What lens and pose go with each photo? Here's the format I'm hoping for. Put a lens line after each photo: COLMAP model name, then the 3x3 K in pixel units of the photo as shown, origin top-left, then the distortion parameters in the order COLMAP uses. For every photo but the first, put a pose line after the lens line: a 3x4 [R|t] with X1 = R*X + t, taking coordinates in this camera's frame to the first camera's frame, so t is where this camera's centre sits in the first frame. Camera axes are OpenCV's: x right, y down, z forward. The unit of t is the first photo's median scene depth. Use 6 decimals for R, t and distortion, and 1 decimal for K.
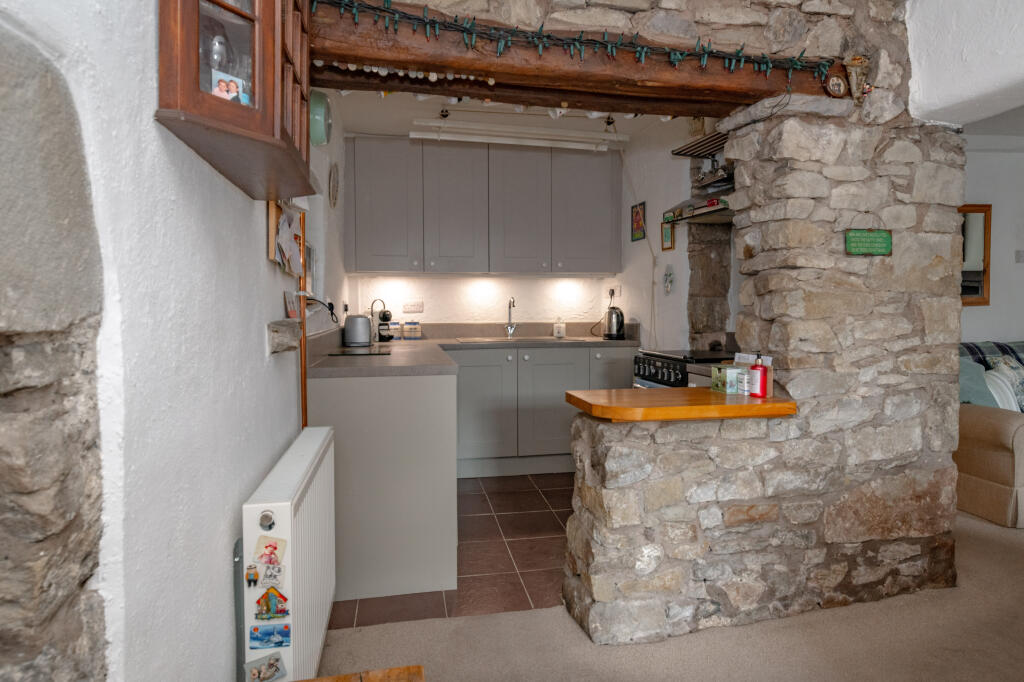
lens RADIAL K [[534.1, 0, 511.9], [0, 534.1, 336.3], [0, 0, 1]] dist [0.002230, -0.000373]
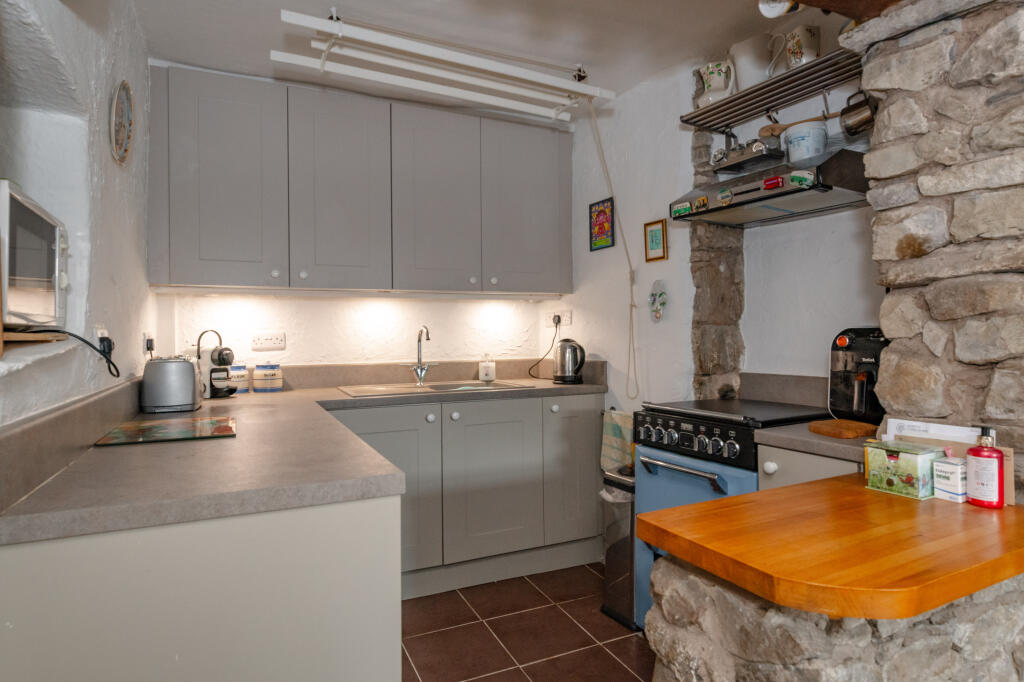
lens RADIAL K [[534.1, 0, 511.9], [0, 534.1, 336.3], [0, 0, 1]] dist [0.002230, -0.000373]
pose [[0.963592, -0.007077, 0.267284, -0.088001], [0.021968, 0.998366, -0.052761, -0.024073], [-0.266474, 0.056711, 0.962172, 0.348588]]
